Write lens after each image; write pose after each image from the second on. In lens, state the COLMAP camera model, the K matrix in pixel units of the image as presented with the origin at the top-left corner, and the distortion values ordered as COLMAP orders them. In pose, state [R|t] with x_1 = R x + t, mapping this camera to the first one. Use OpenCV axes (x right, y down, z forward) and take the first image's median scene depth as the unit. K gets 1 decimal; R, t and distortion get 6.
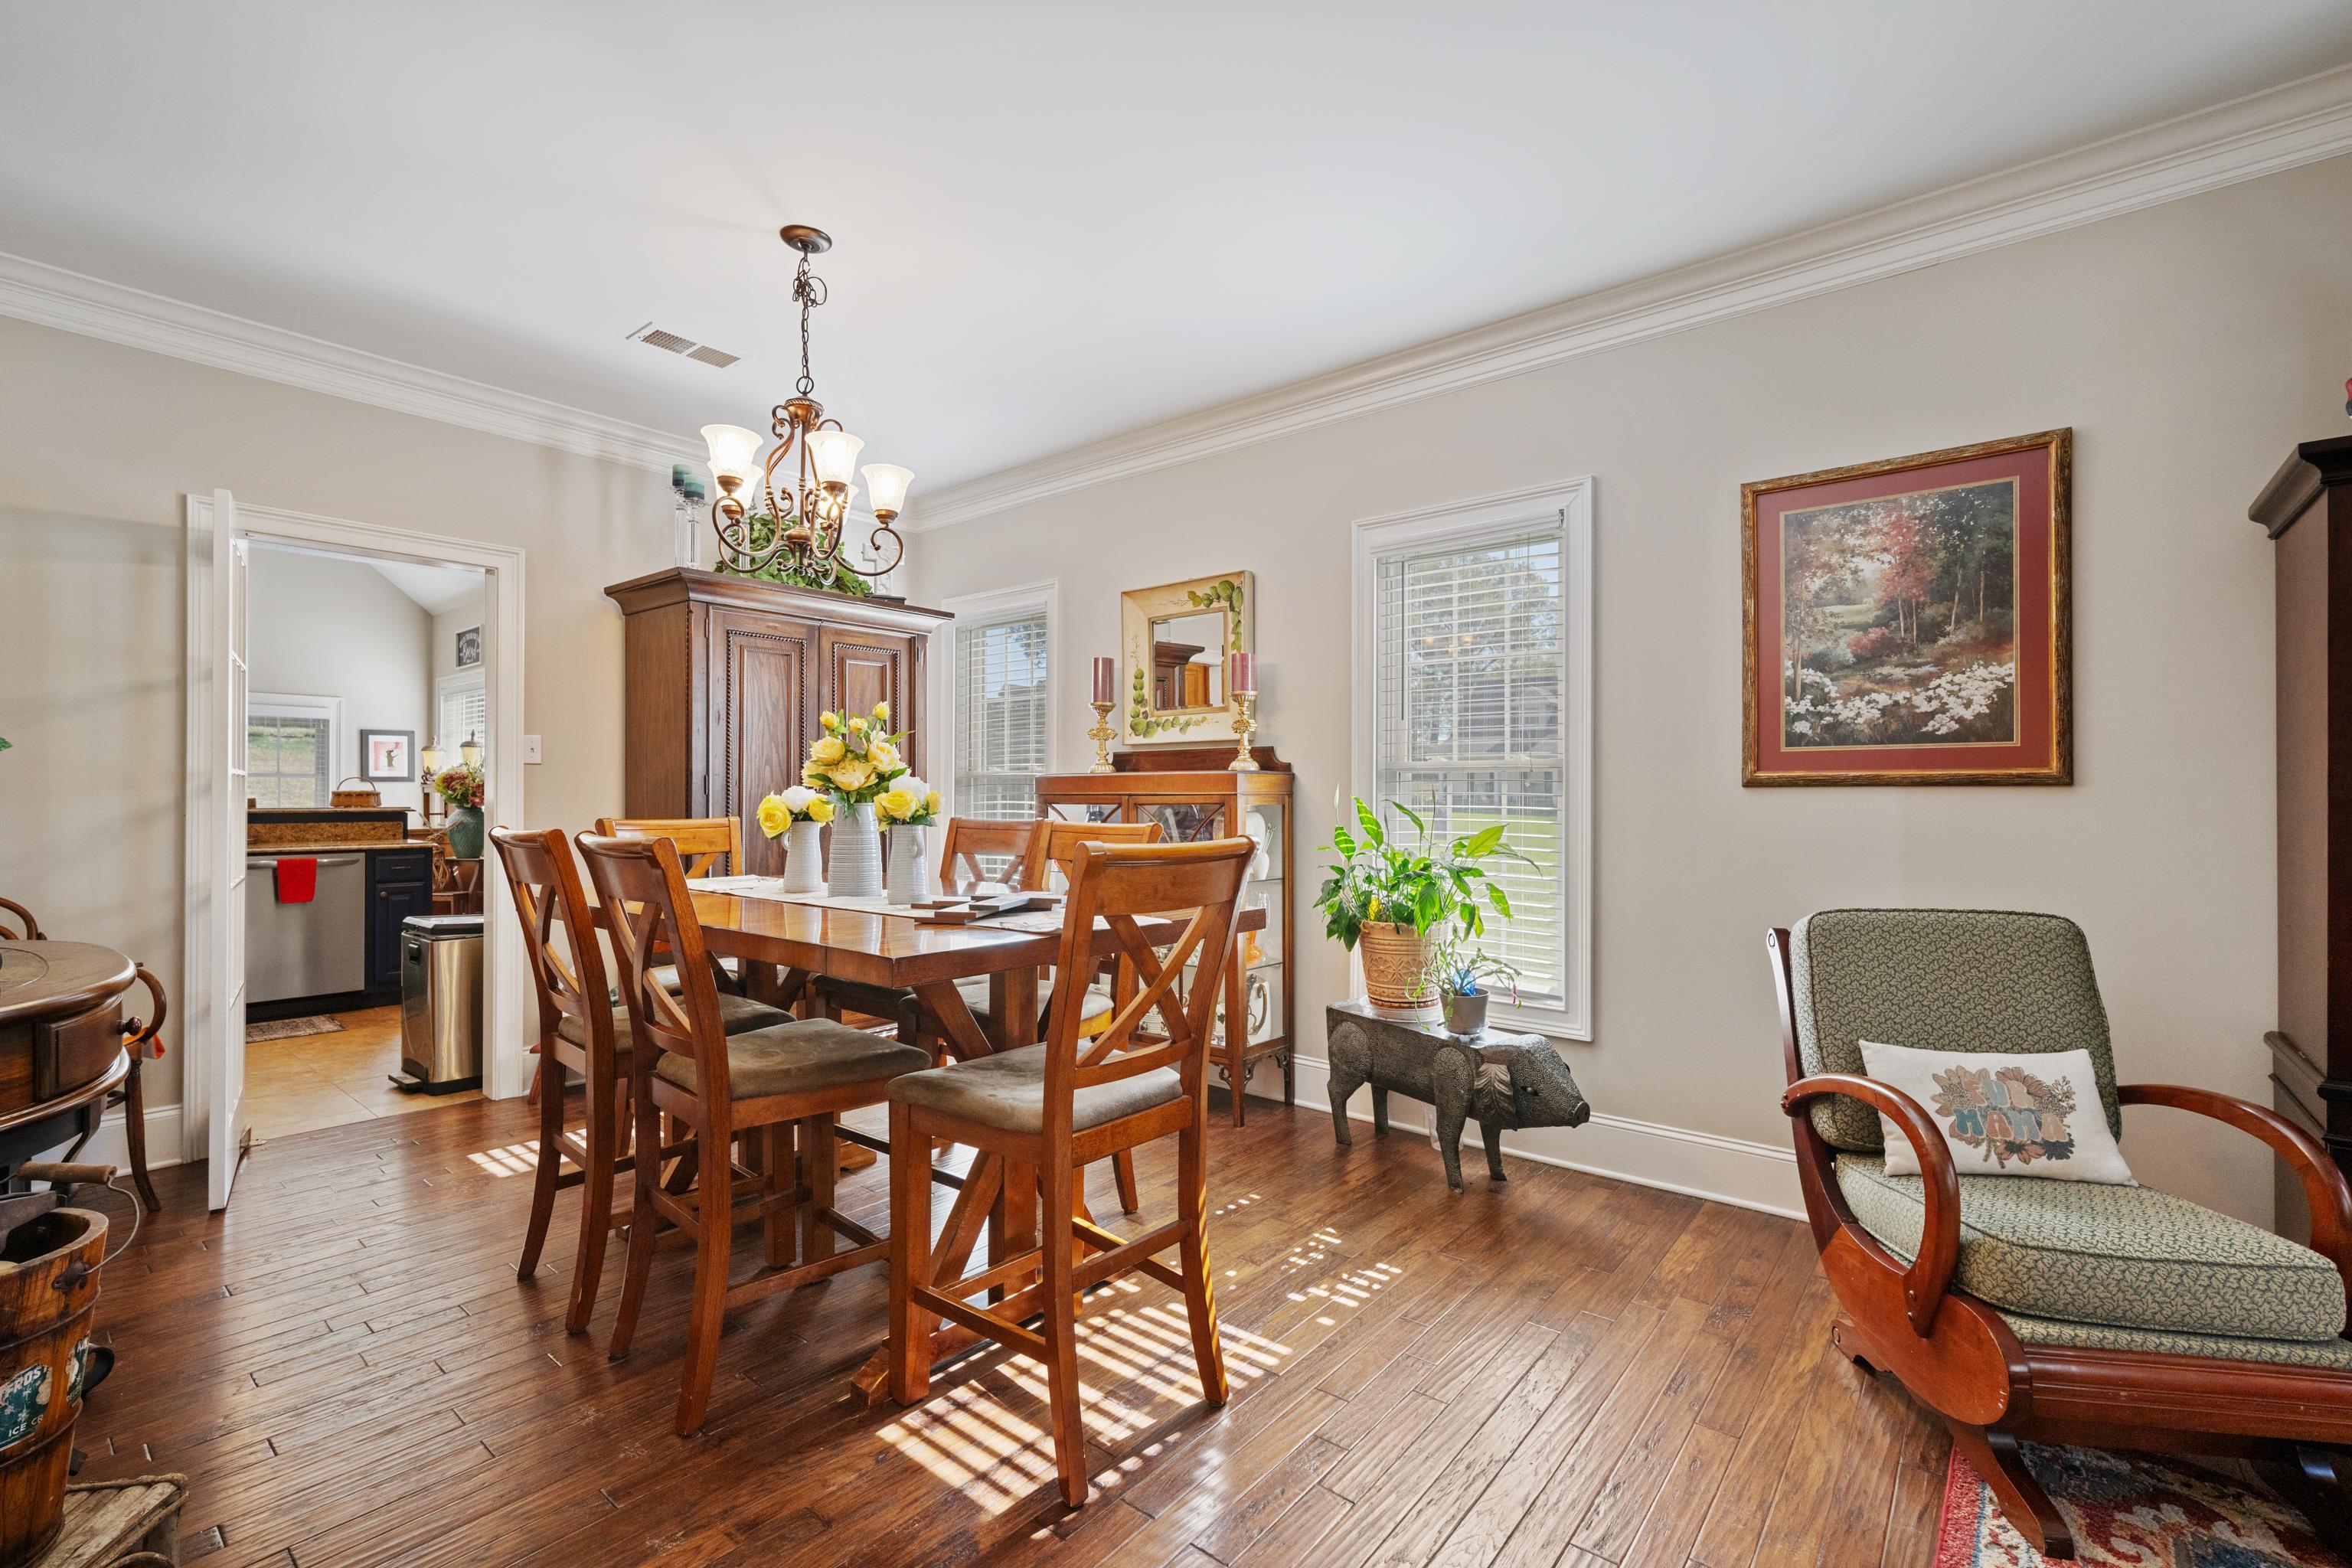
lens RADIAL K [[1027.1, 0, 1176.0], [0, 1027.1, 784.0], [0, 0, 1]] dist [-0.001518, -0.000025]
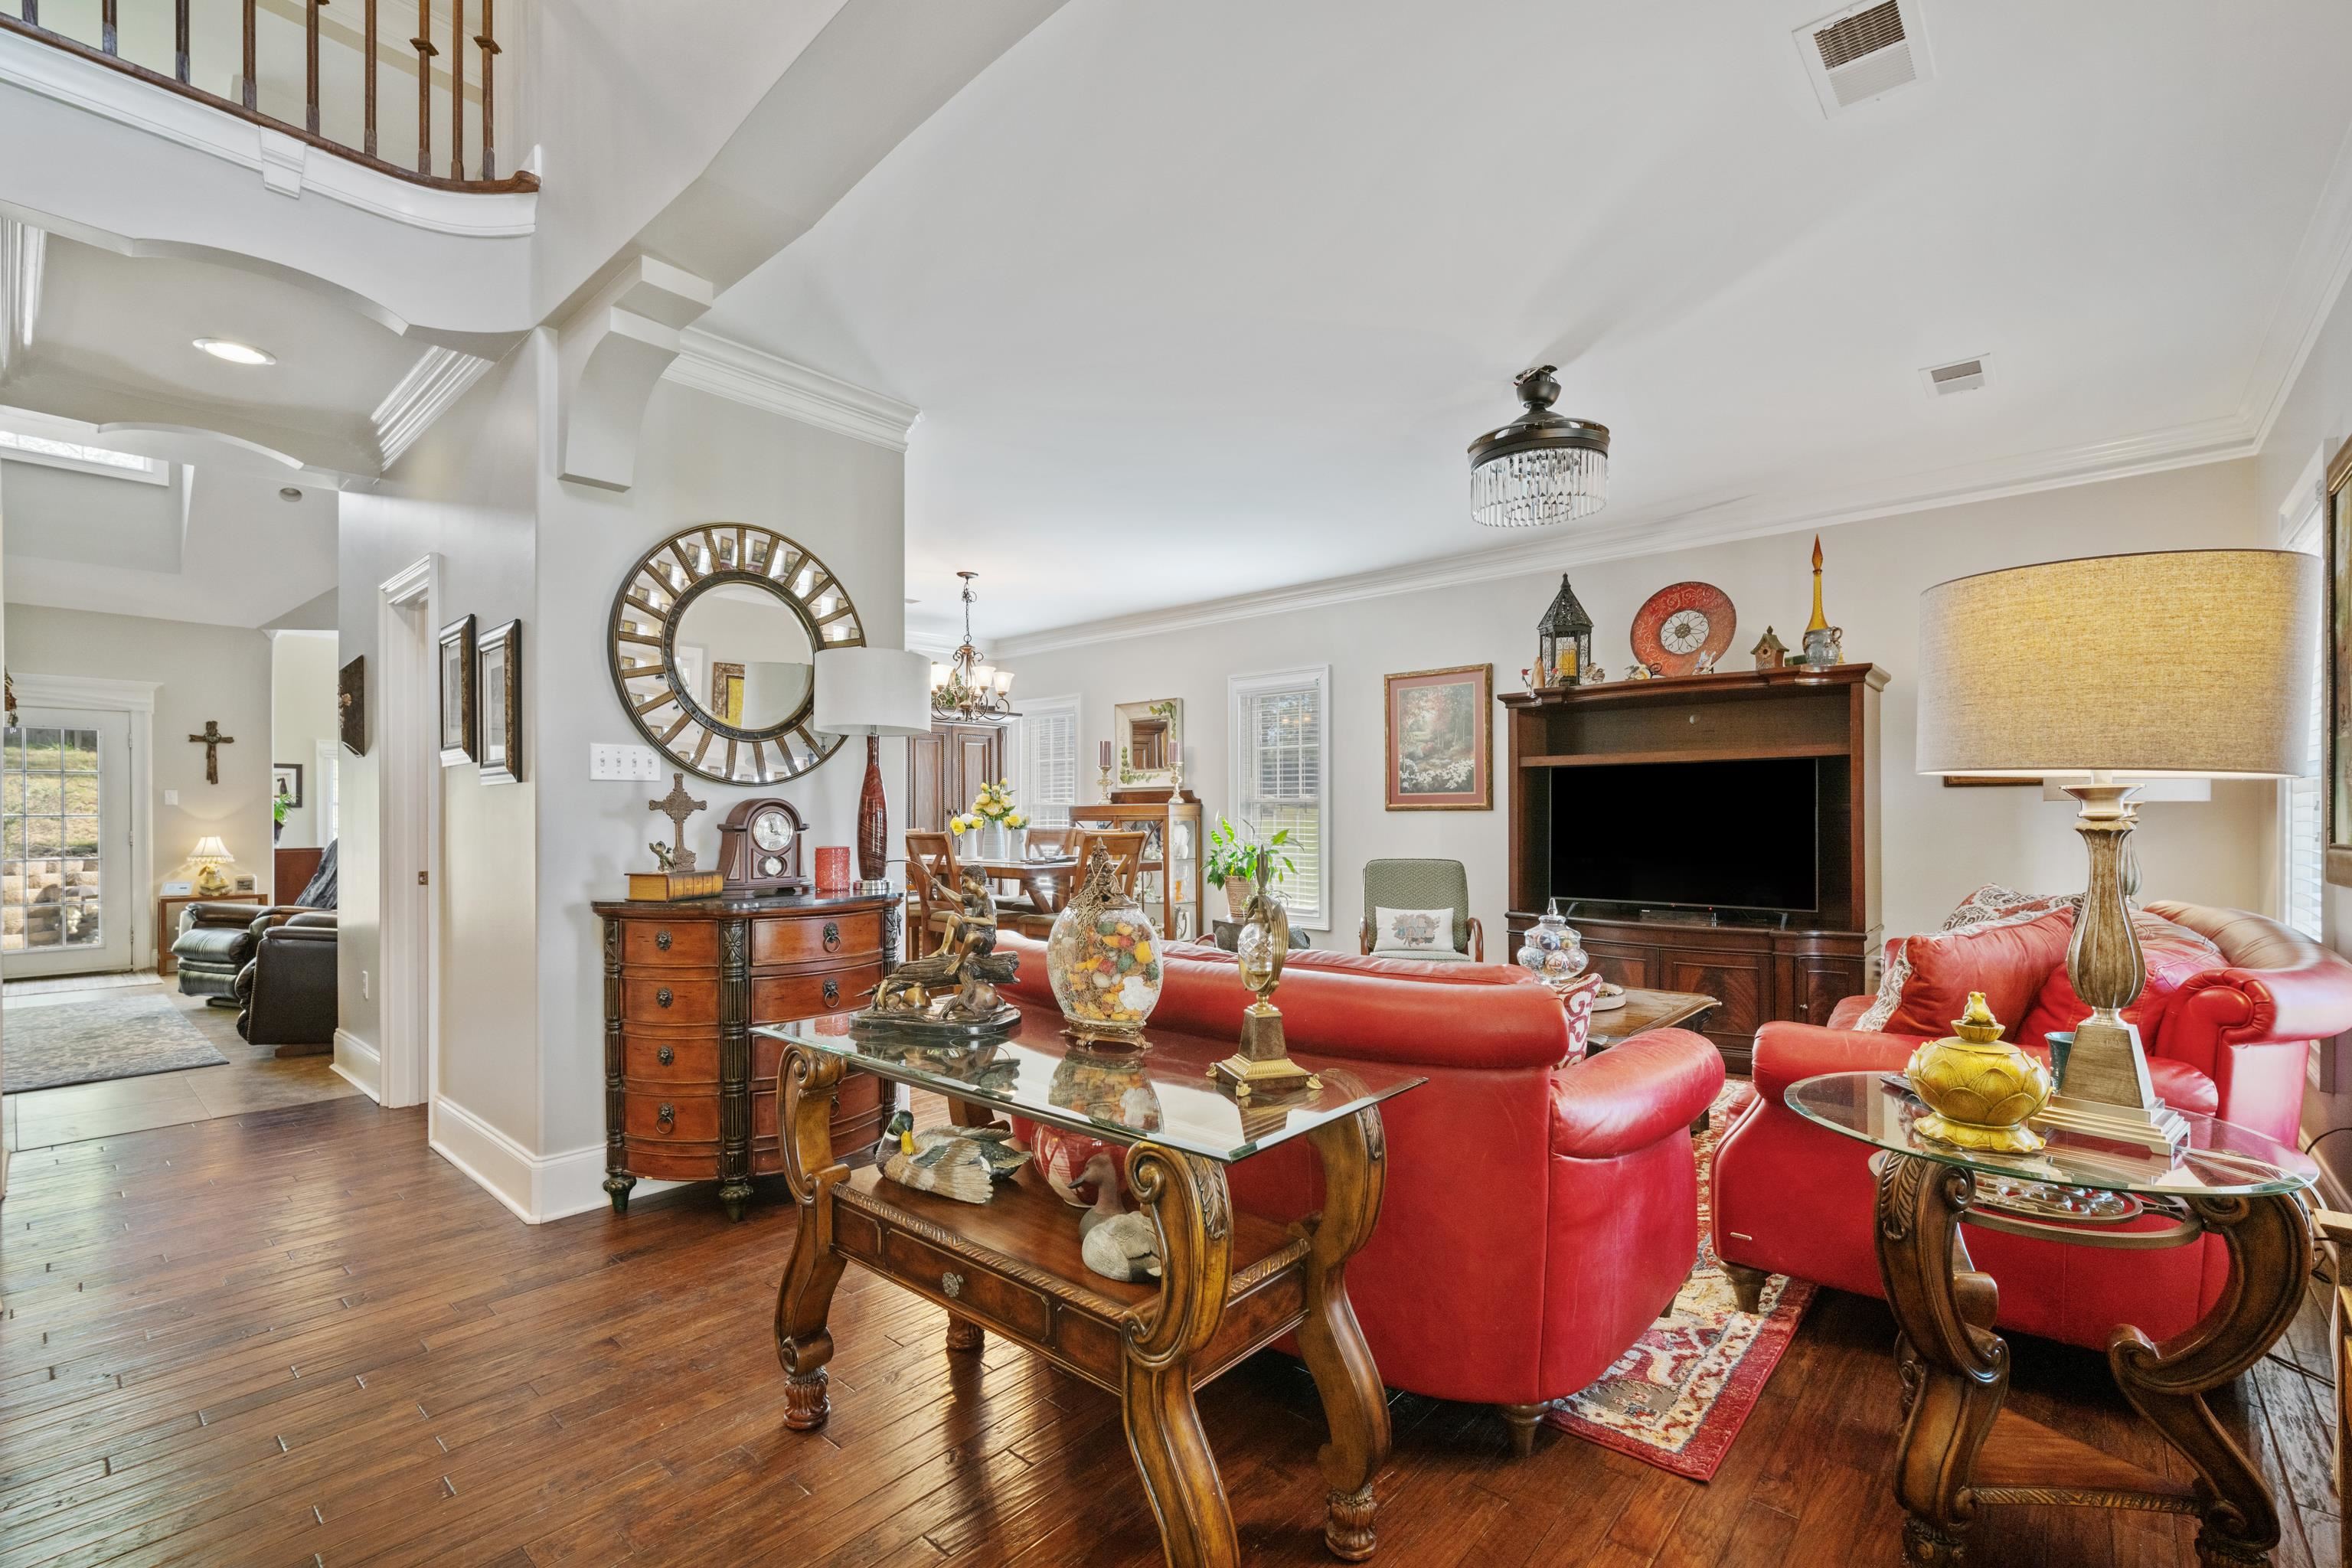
lens RADIAL K [[1020.4, 0, 1187.0], [0, 1020.4, 812.6], [0, 0, 1]] dist [-0.002982, 0.003746]
pose [[0.999743, -0.005984, -0.021884, 0.133146], [0.006188, 0.999938, 0.009247, -0.013072], [0.021827, -0.009380, 0.999718, -0.948764]]
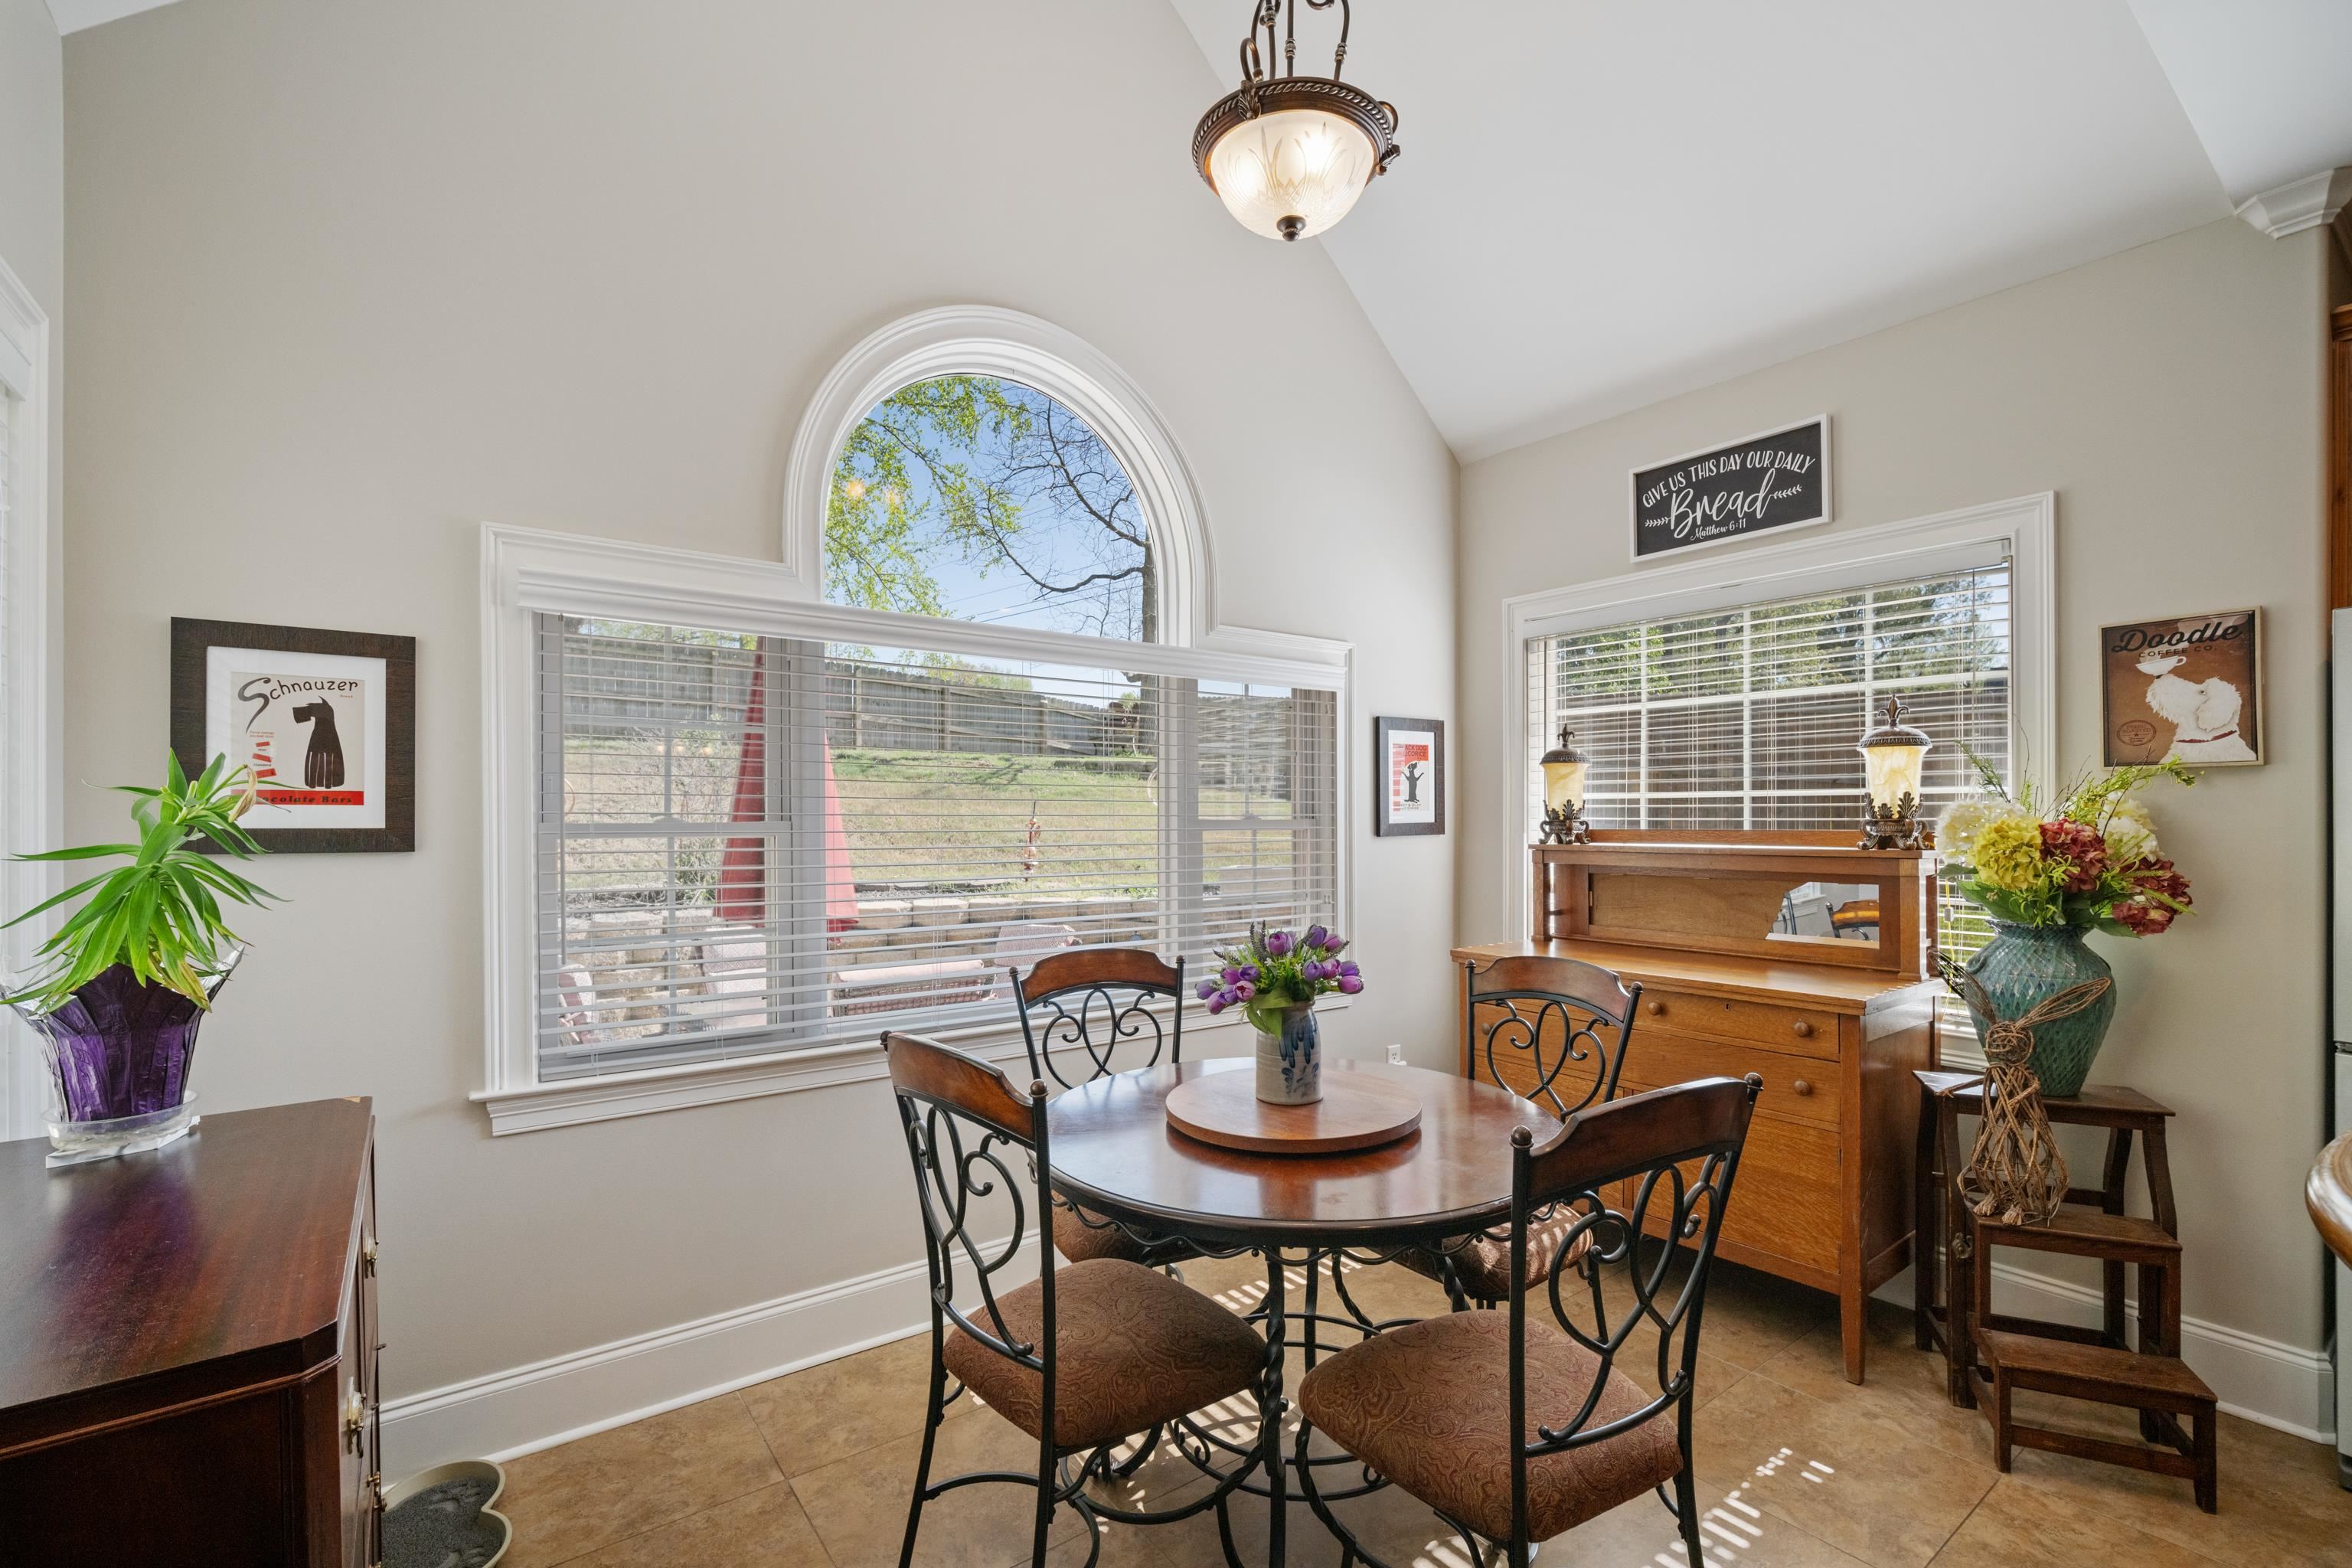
lens RADIAL K [[1039.3, 0, 1187.3], [0, 1039.3, 820.7], [0, 0, 1]] dist [-0.002693, 0.000171]
pose [[0.972813, -0.004313, -0.231554, -1.704020], [0.008348, 0.999830, 0.016448, -0.037679], [0.231443, -0.017934, 0.972683, 1.217445]]
